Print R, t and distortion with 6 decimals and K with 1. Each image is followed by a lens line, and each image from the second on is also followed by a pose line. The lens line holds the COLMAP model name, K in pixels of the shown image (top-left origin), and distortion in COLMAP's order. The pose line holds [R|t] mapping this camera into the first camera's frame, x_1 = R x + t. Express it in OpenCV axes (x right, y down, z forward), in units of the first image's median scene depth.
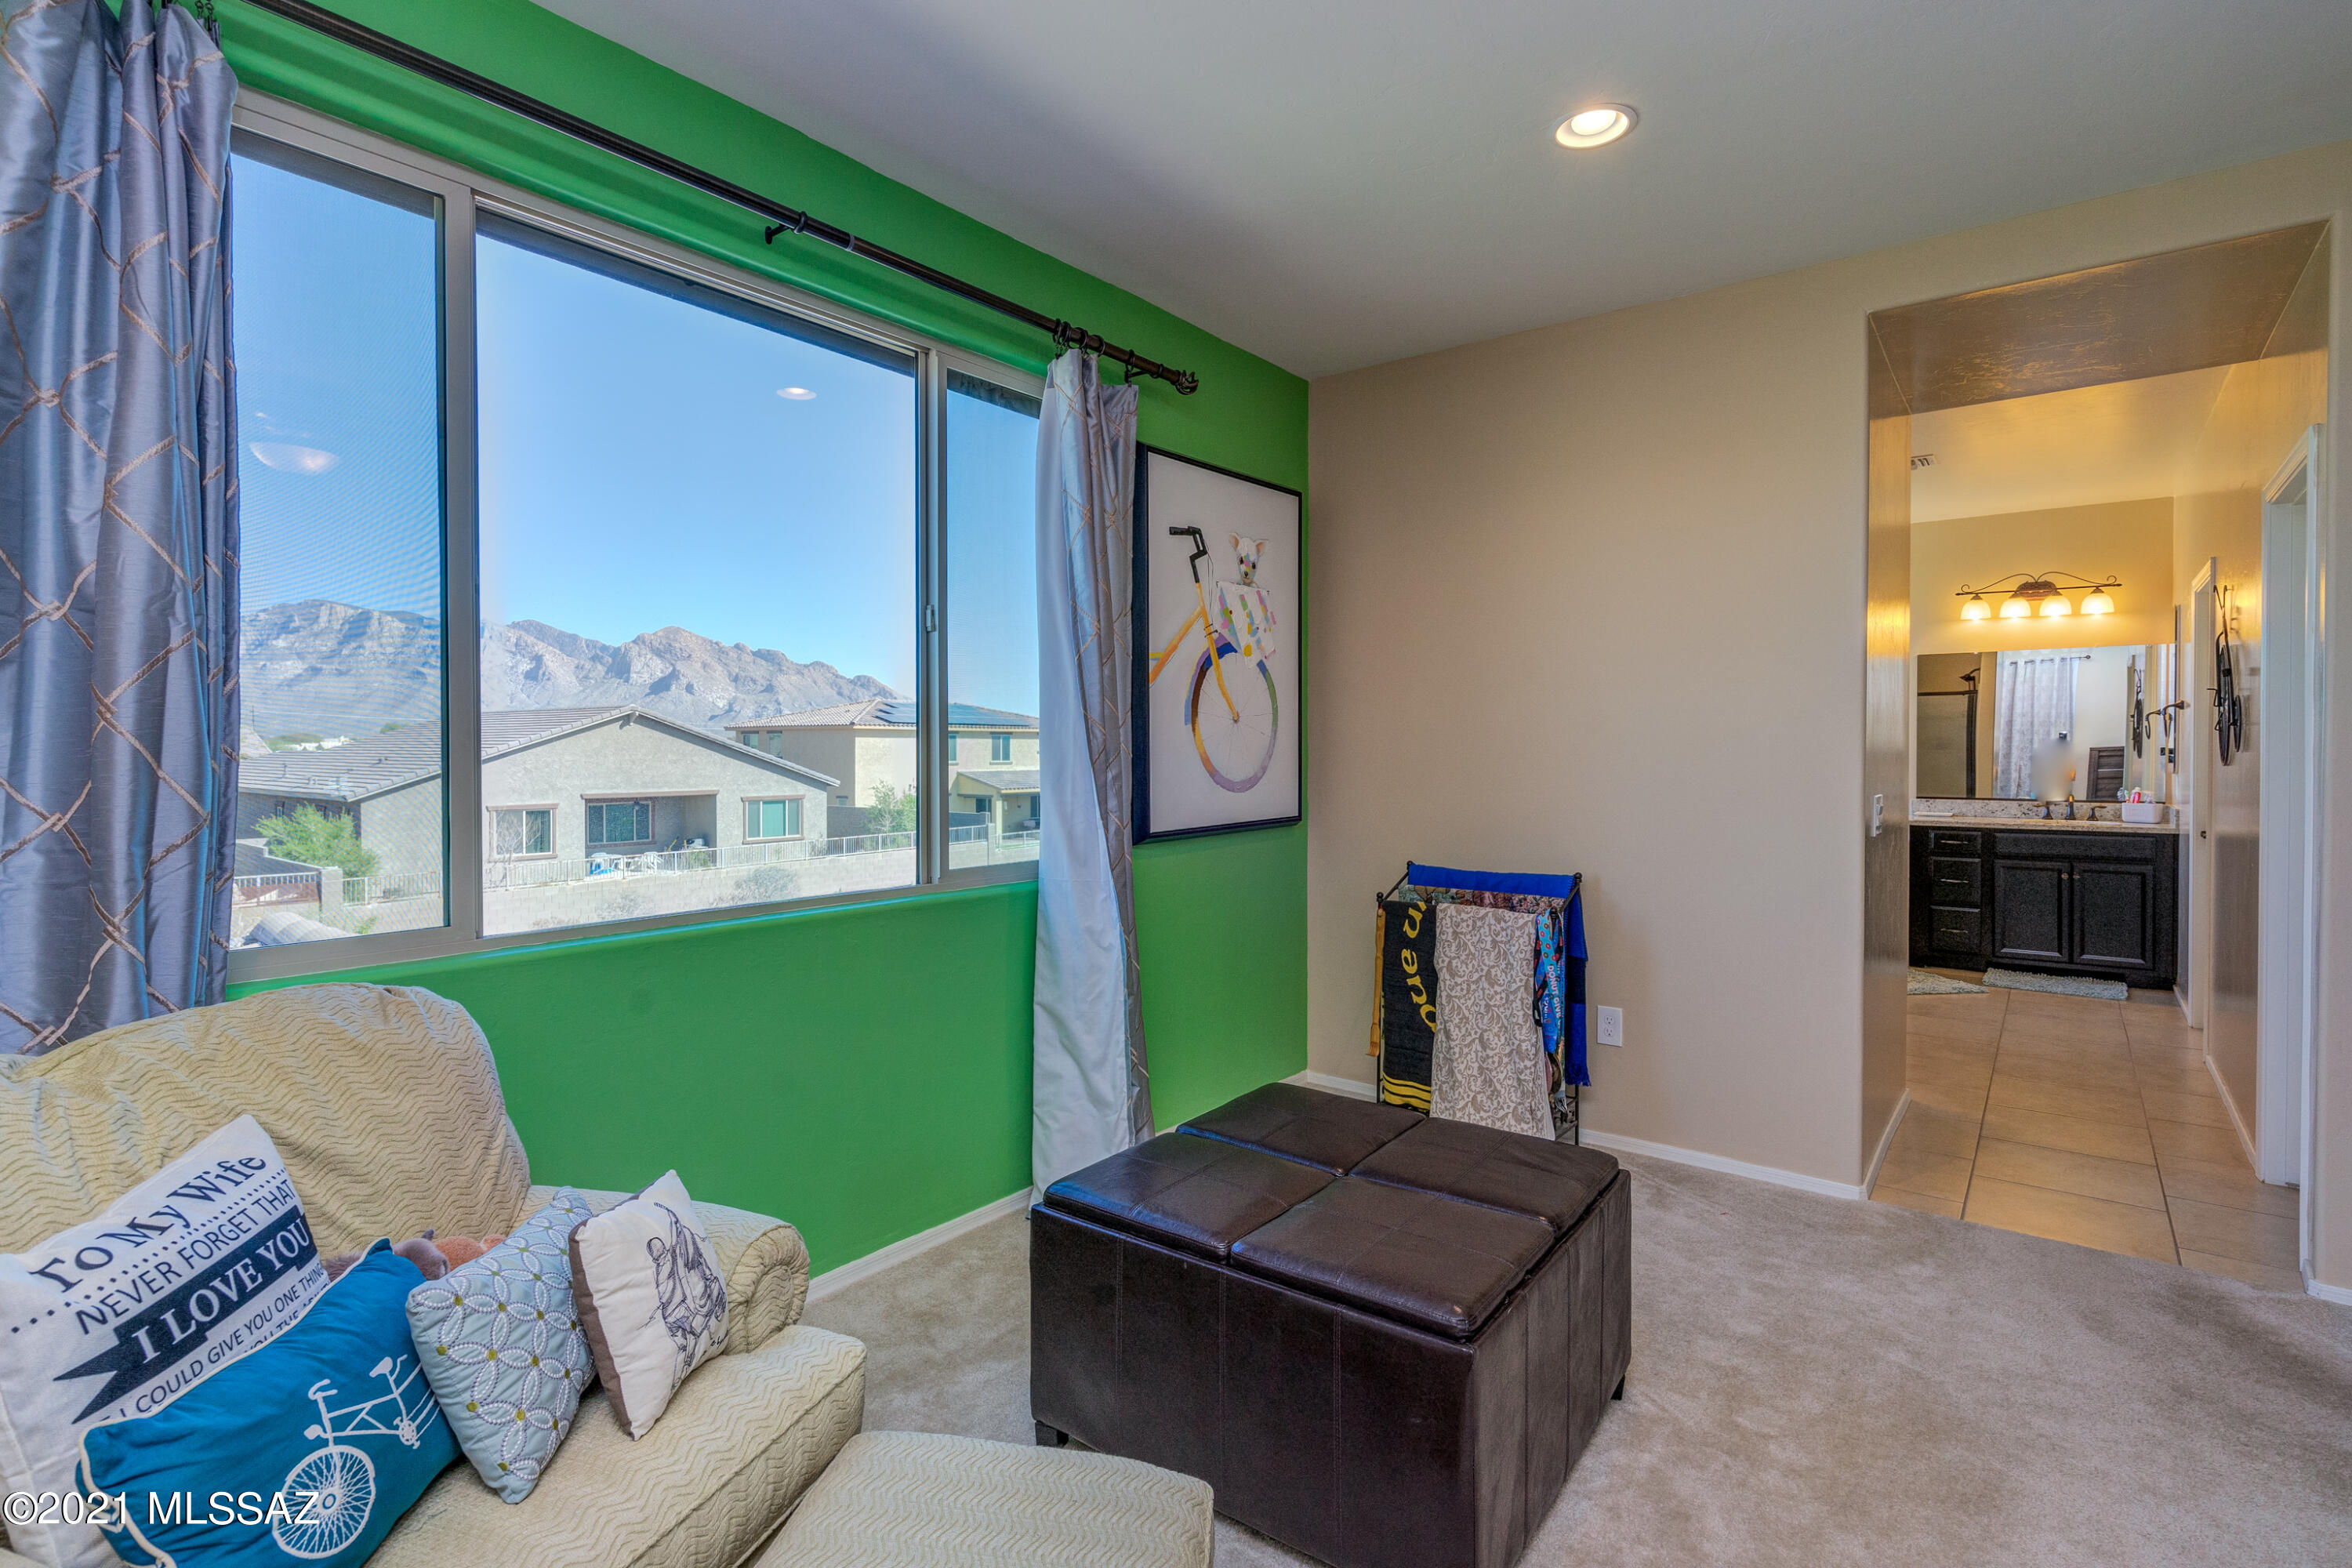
lens RADIAL K [[1126.1, 0, 1177.7], [0, 1126.1, 766.9], [0, 0, 1]] dist [0.006466, 0.001069]
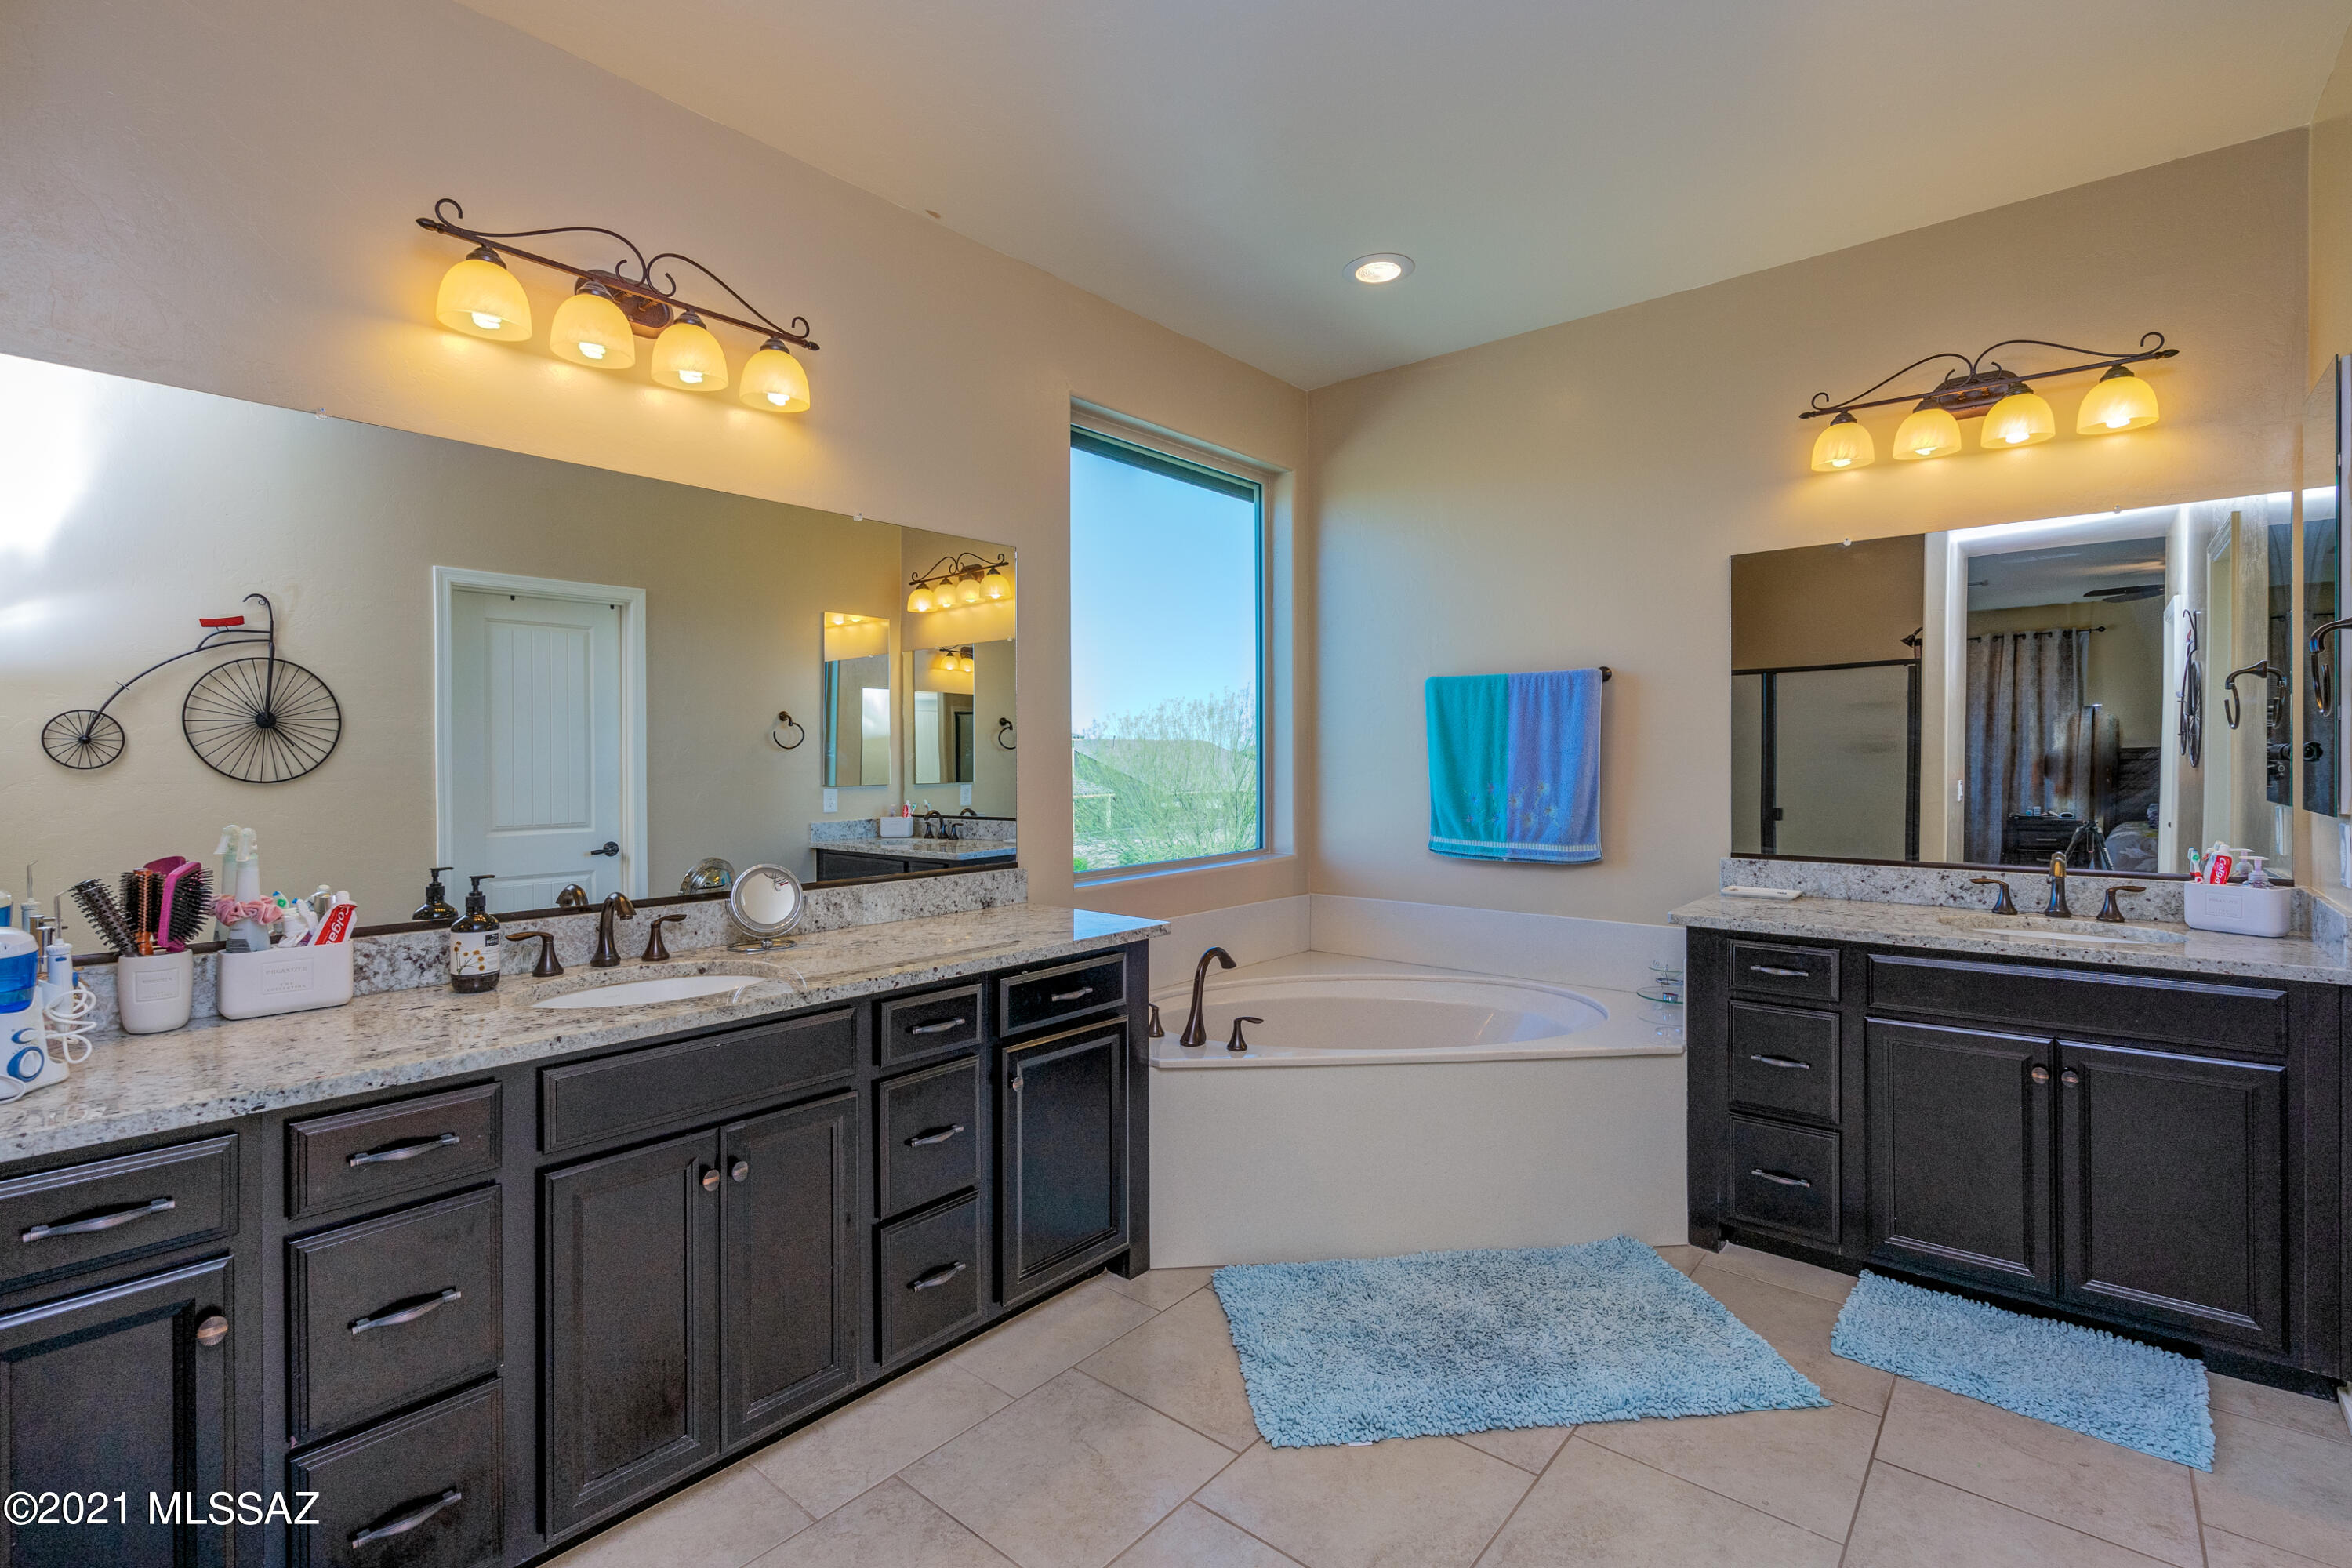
lens RADIAL K [[1067.5, 0, 1164.4], [0, 1067.5, 761.2], [0, 0, 1]] dist [-0.005186, 0.001703]
pose [[0.998933, -0.002101, -0.046127, 0.452177], [0.001781, 0.999974, -0.006990, -0.010041], [0.046140, 0.006900, 0.998911, 0.559512]]
